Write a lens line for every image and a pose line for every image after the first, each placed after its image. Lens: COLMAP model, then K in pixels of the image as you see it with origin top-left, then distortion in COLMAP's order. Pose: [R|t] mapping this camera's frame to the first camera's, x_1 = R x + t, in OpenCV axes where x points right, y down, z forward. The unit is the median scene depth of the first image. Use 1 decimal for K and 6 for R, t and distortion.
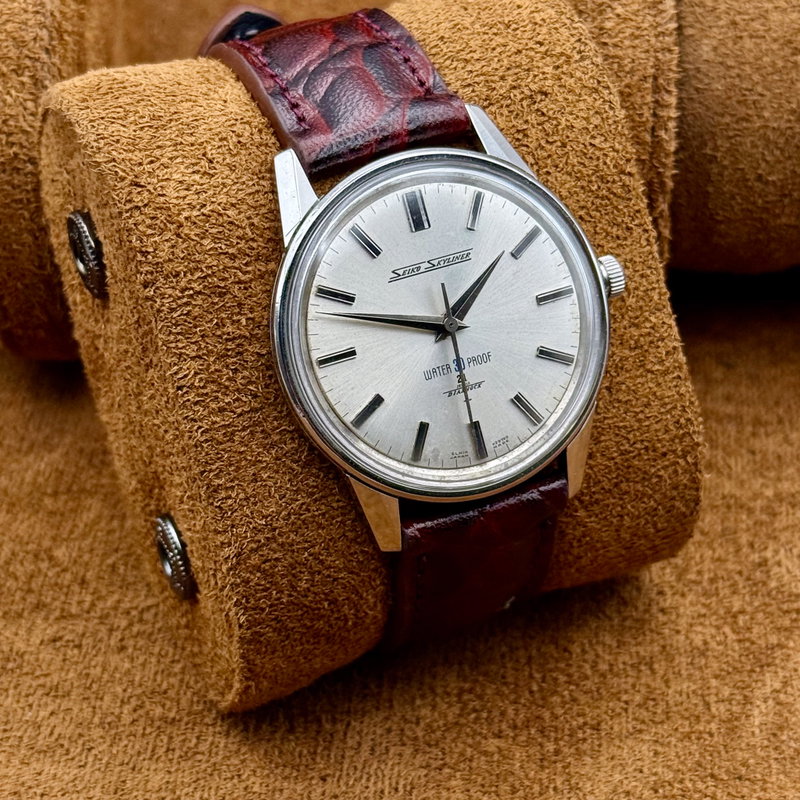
lens RADIAL K [[2315.2, 0, 396.9], [0, 2315.2, 416.1], [0, 0, 1]] dist [0.093974, 1.401303]
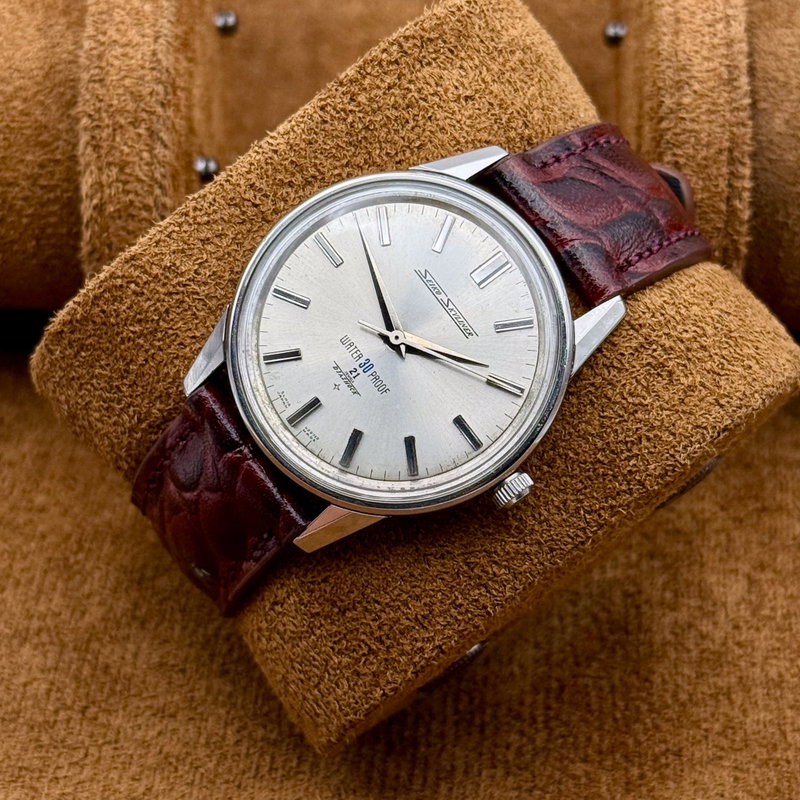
lens RADIAL K [[2315.2, 0, 396.9], [0, 2315.2, 416.1], [0, 0, 1]] dist [0.093974, 1.401303]
pose [[0.313829, 0.842035, -0.438735, 0.491557], [-0.929034, 0.367698, 0.041158, -0.067935], [0.195979, 0.394684, 0.897673, 0.100888]]
